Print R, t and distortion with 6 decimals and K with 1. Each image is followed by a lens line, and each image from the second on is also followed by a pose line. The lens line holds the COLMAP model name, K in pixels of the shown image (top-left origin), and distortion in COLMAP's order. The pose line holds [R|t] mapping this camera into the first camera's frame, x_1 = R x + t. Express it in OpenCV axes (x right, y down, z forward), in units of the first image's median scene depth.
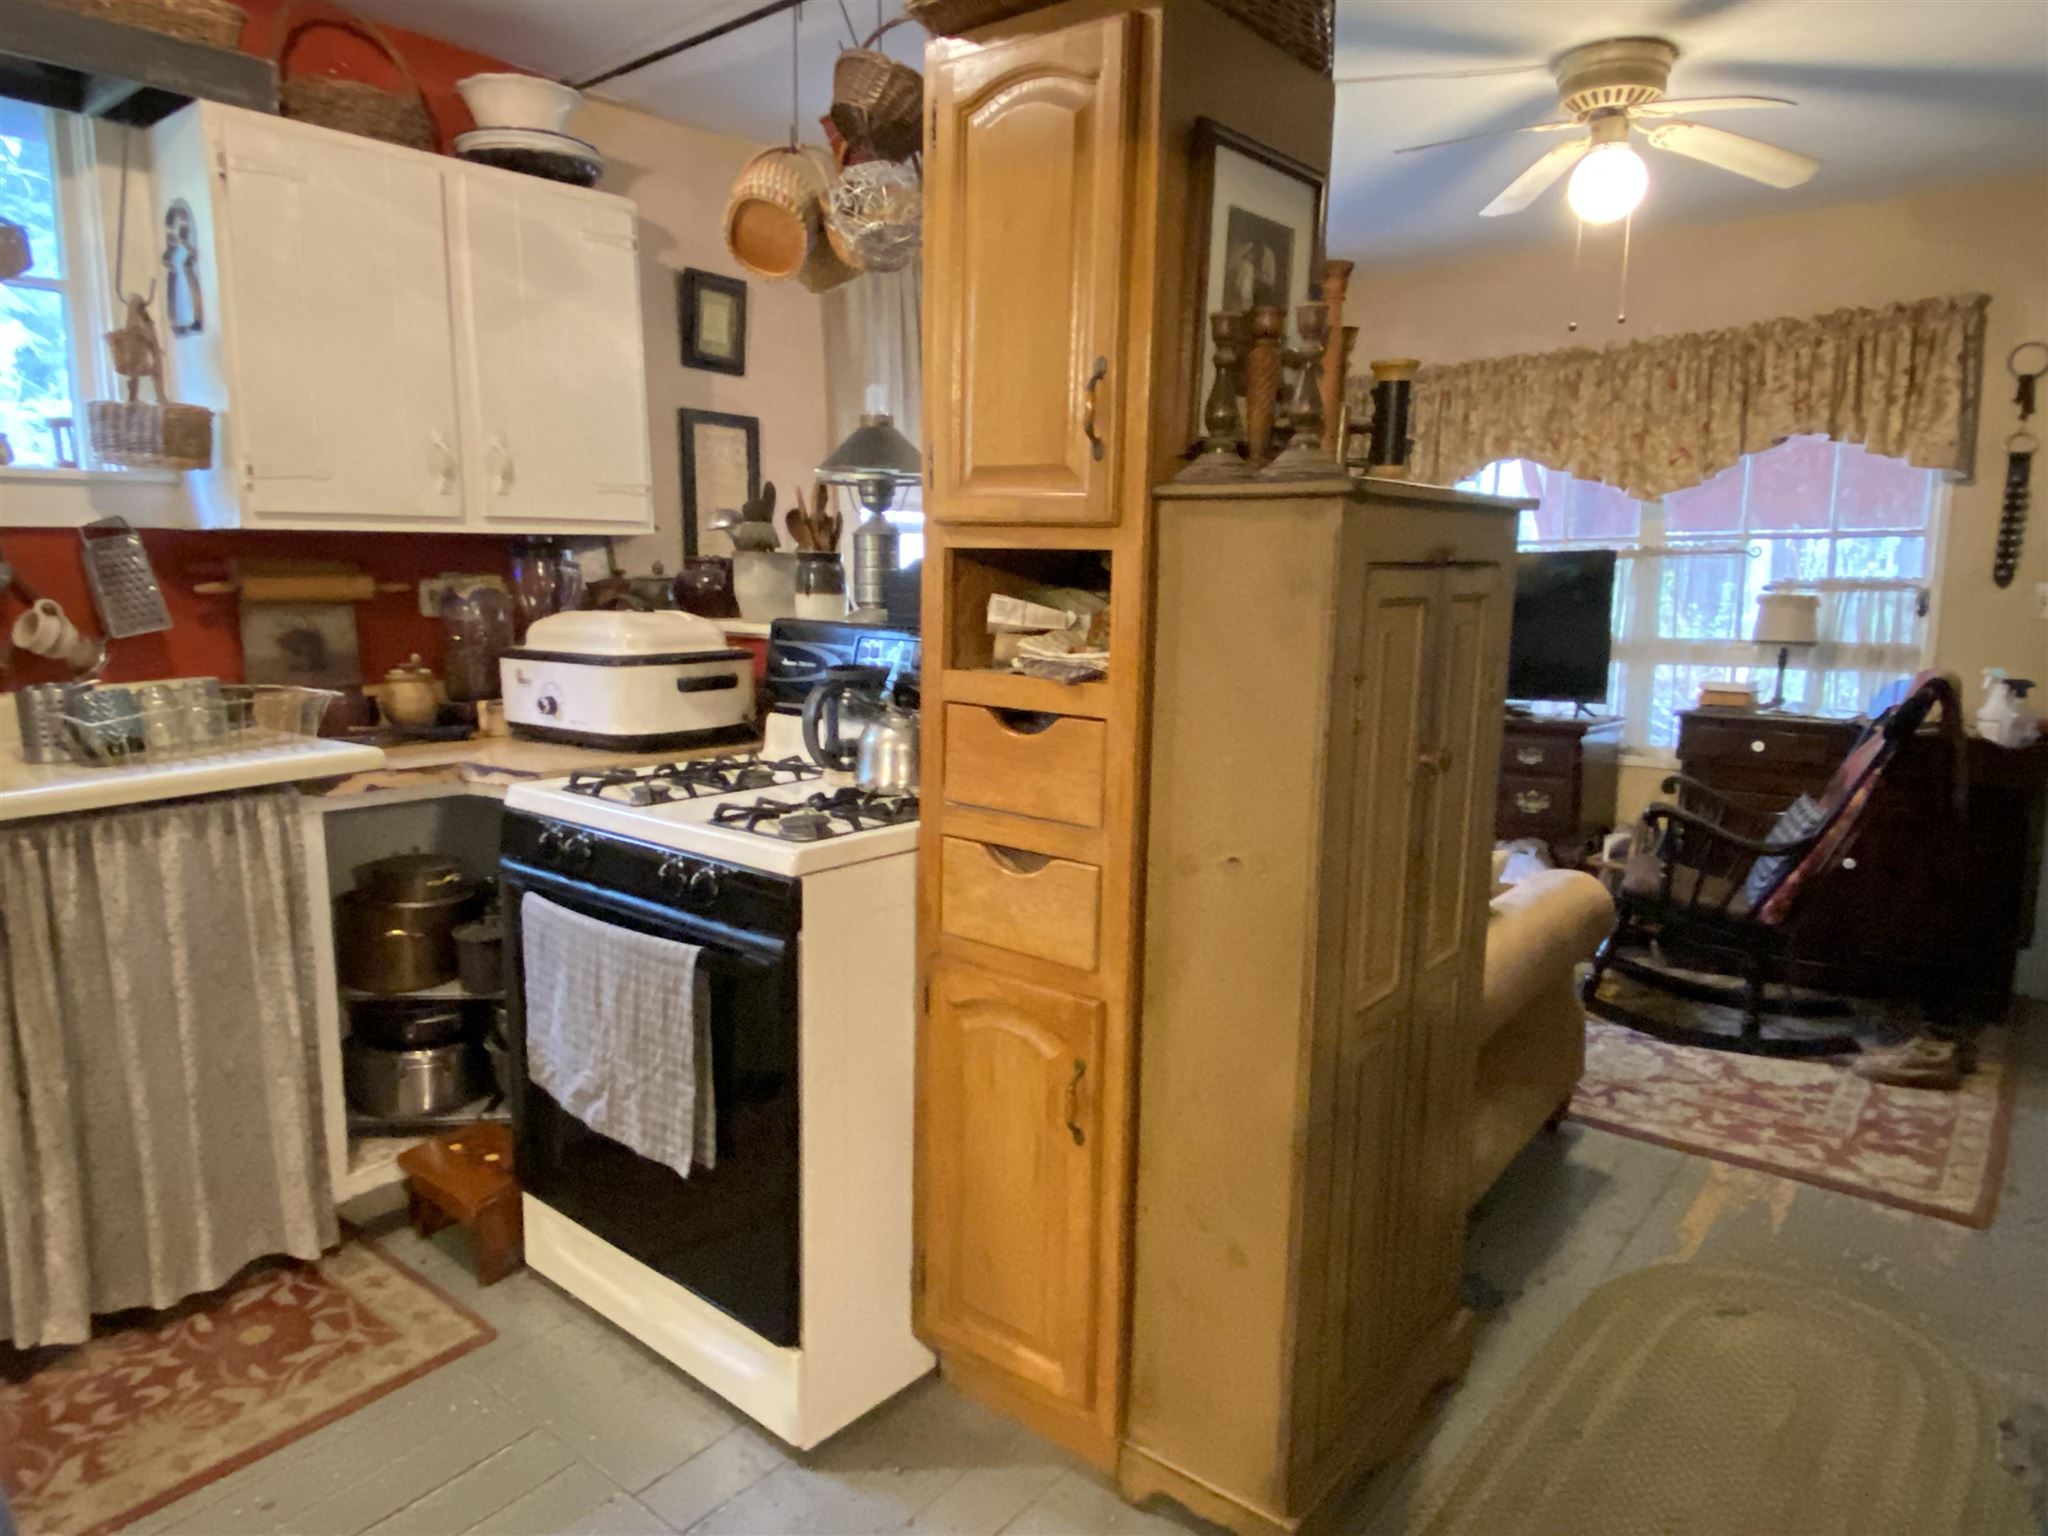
lens RADIAL K [[1286.2, 0, 1024.0], [0, 1286.2, 768.0], [0, 0, 1]] dist [0.000662, -0.019044]
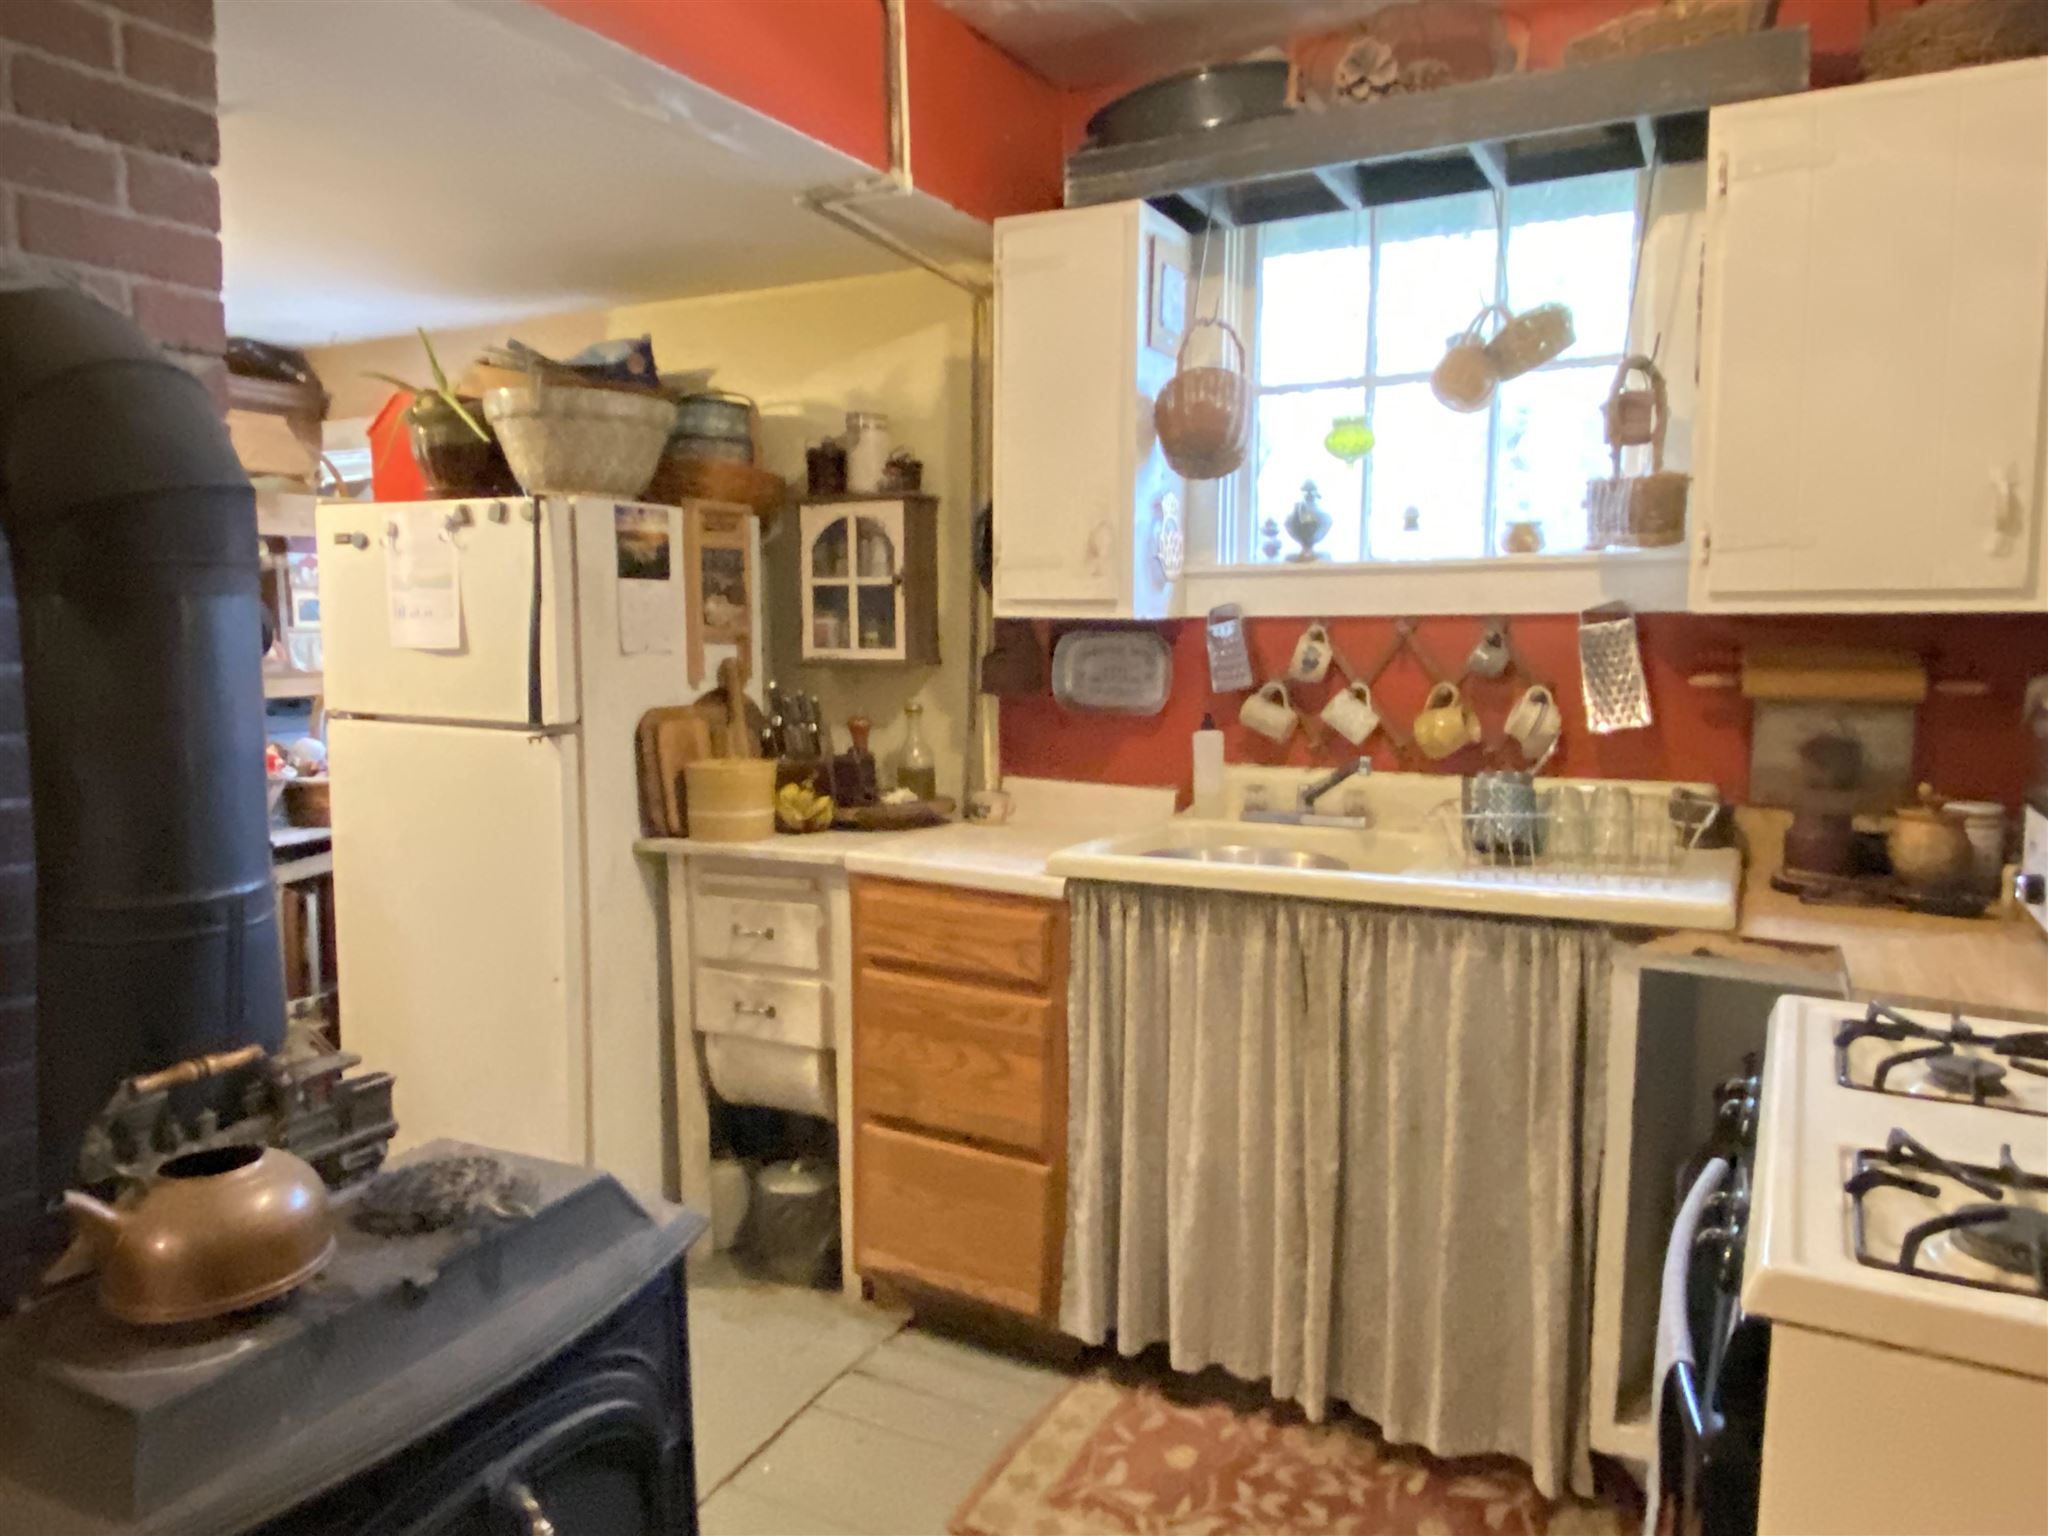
lens RADIAL K [[1371.5, 0, 1024.0], [0, 1371.5, 768.0], [0, 0, 1]] dist [0.085584, -0.105236]
pose [[0.194185, 0.100400, -0.975814, 0.204353], [-0.155398, 0.985336, 0.070456, -0.086168], [0.968578, 0.137958, 0.206939, 0.418672]]
